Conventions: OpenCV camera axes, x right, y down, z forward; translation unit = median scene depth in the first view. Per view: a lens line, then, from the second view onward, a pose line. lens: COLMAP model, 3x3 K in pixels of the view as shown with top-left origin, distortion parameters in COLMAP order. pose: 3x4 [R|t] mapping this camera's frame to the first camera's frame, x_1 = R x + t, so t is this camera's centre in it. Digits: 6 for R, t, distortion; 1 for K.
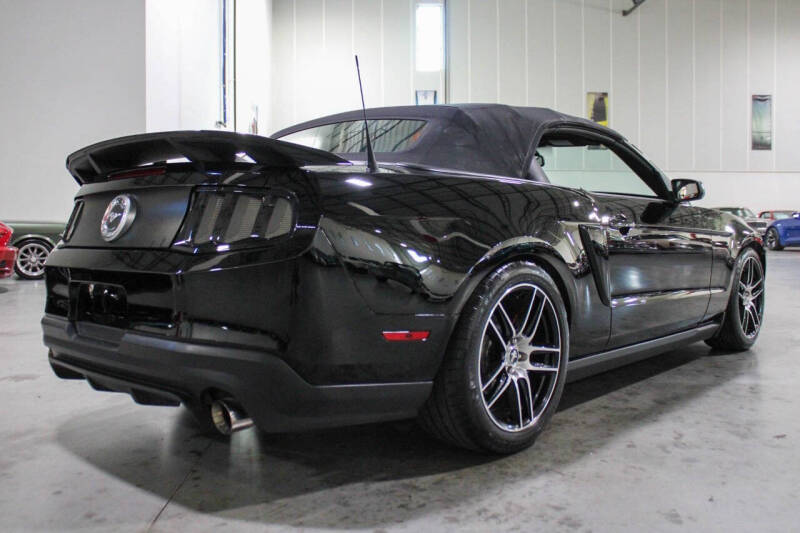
lens RADIAL K [[740.7, 0, 400.3], [0, 740.7, 271.6], [0, 0, 1]] dist [-0.055131, 0.000000]
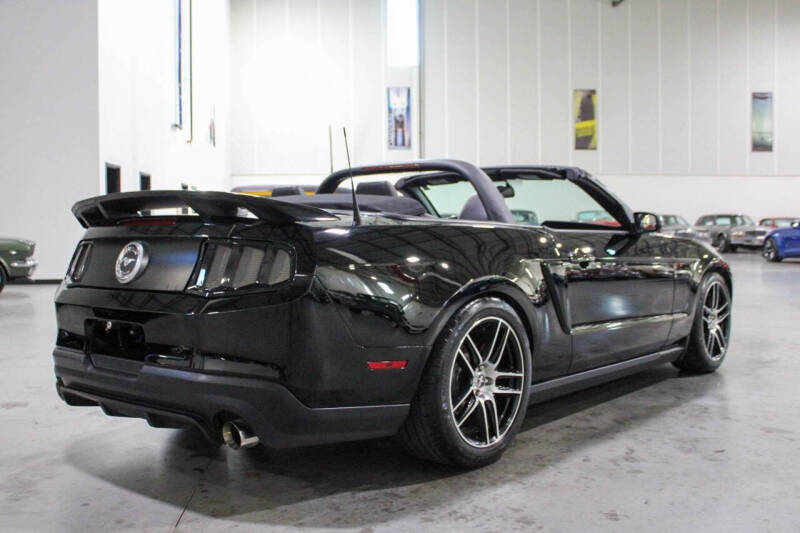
lens RADIAL K [[942.4, 0, 397.5], [0, 942.4, 269.0], [0, 0, 1]] dist [-0.017427, 0.000000]
pose [[0.999337, -0.004309, 0.036150, -0.026175], [0.004141, 0.999980, 0.004730, -0.064420], [-0.036170, -0.004577, 0.999335, -0.437206]]
